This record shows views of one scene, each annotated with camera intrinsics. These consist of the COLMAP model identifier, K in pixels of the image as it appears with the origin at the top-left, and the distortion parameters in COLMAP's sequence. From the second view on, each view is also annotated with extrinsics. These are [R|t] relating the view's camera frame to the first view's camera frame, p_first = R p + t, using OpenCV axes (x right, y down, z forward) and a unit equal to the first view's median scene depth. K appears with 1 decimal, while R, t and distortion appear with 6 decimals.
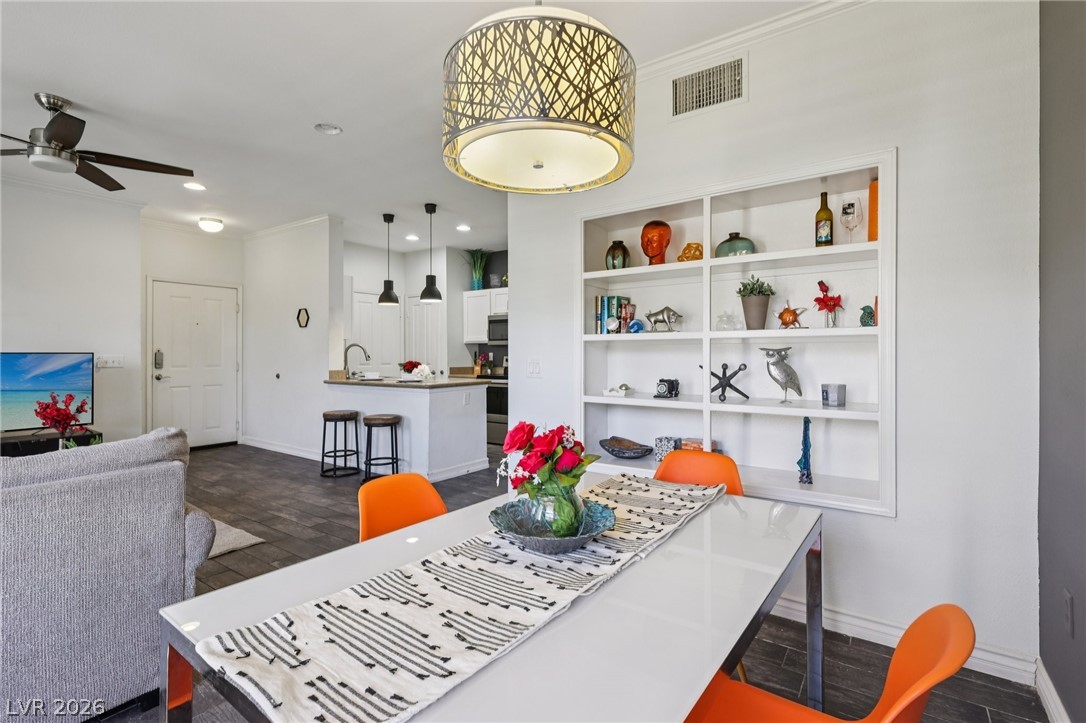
lens RADIAL K [[507.8, 0, 543.5], [0, 507.8, 351.8], [0, 0, 1]] dist [0.001448, -0.000177]
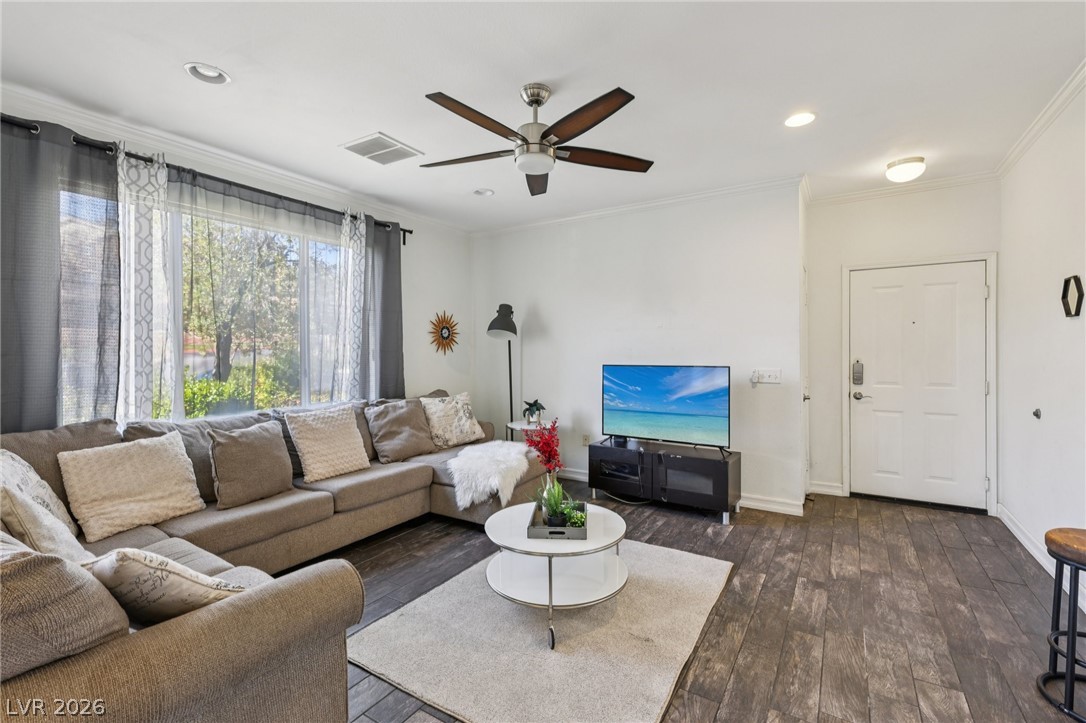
lens RADIAL K [[474.7, 0, 547.6], [0, 474.7, 353.5], [0, 0, 1]] dist [0.002764, 0.000704]
pose [[0.051270, 0.003022, -0.998680, -0.068805], [0.007772, 0.999964, 0.003425, -0.020924], [0.998655, -0.007937, 0.051245, 0.520253]]
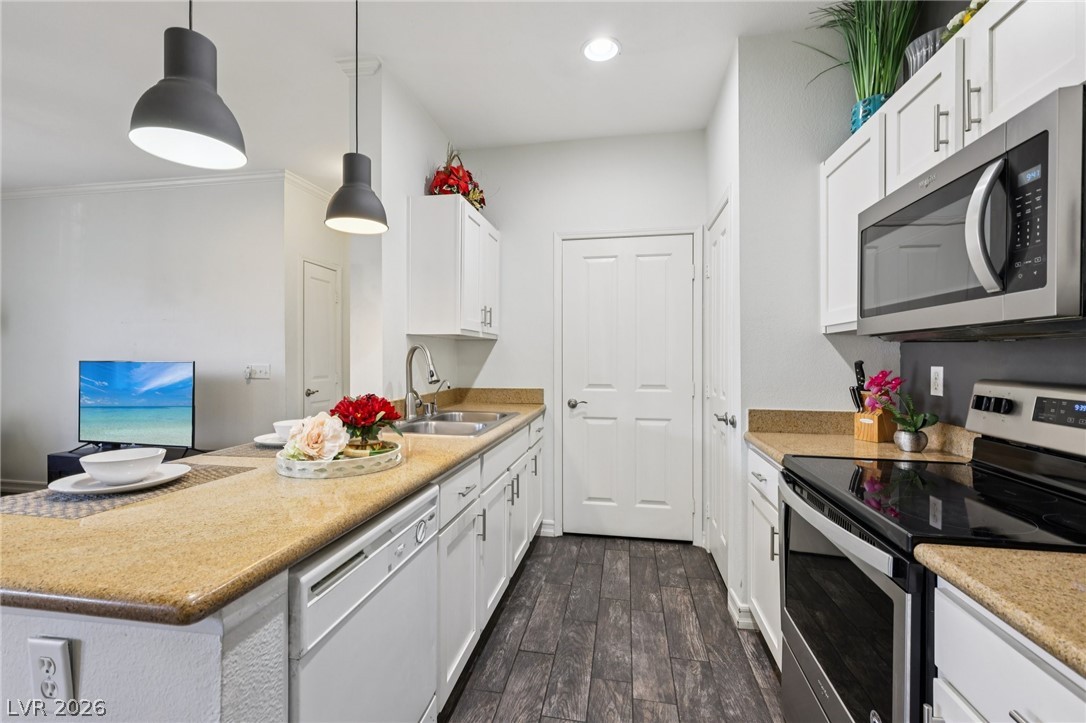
lens RADIAL K [[471.4, 0, 545.3], [0, 471.4, 354.2], [0, 0, 1]] dist [0.000039, -0.000021]
pose [[0.426377, -0.001473, -0.904544, 0.037271], [-0.001127, 0.999997, -0.002159, -0.004611], [0.904545, 0.001941, 0.426374, 0.961725]]
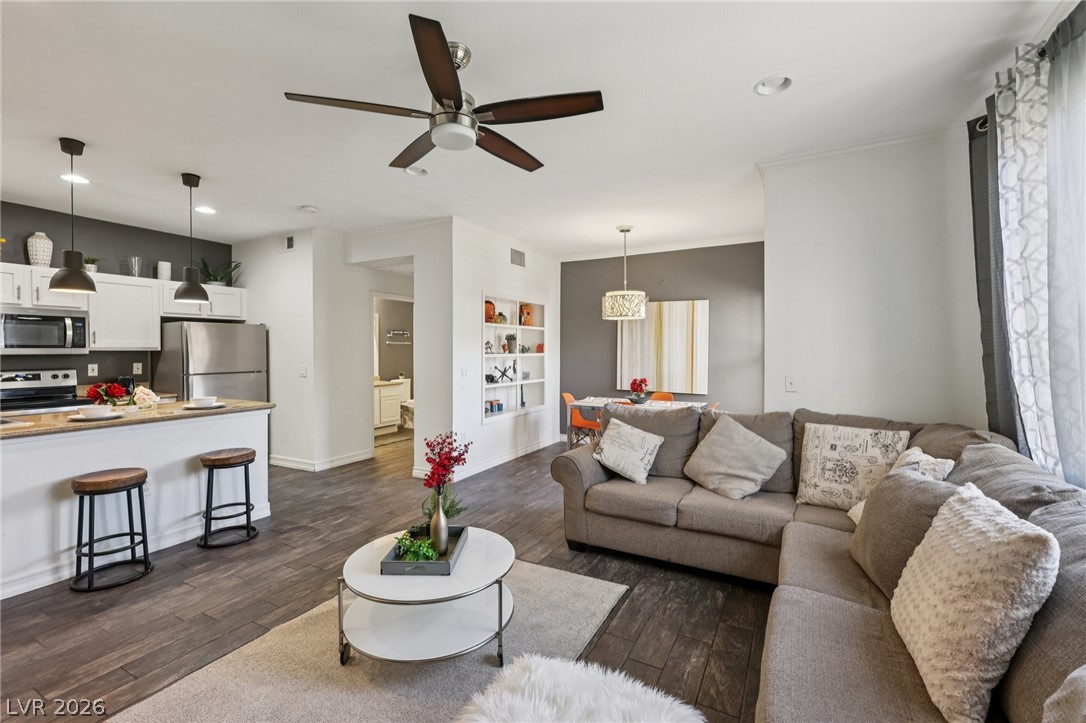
lens RADIAL K [[471.4, 0, 545.3], [0, 471.4, 354.2], [0, 0, 1]] dist [0.000039, -0.000021]
pose [[-0.116940, -0.008165, 0.993105, -0.903924], [-0.001499, 0.999967, 0.008045, -0.024335], [-0.993138, -0.000547, -0.116948, 0.504602]]
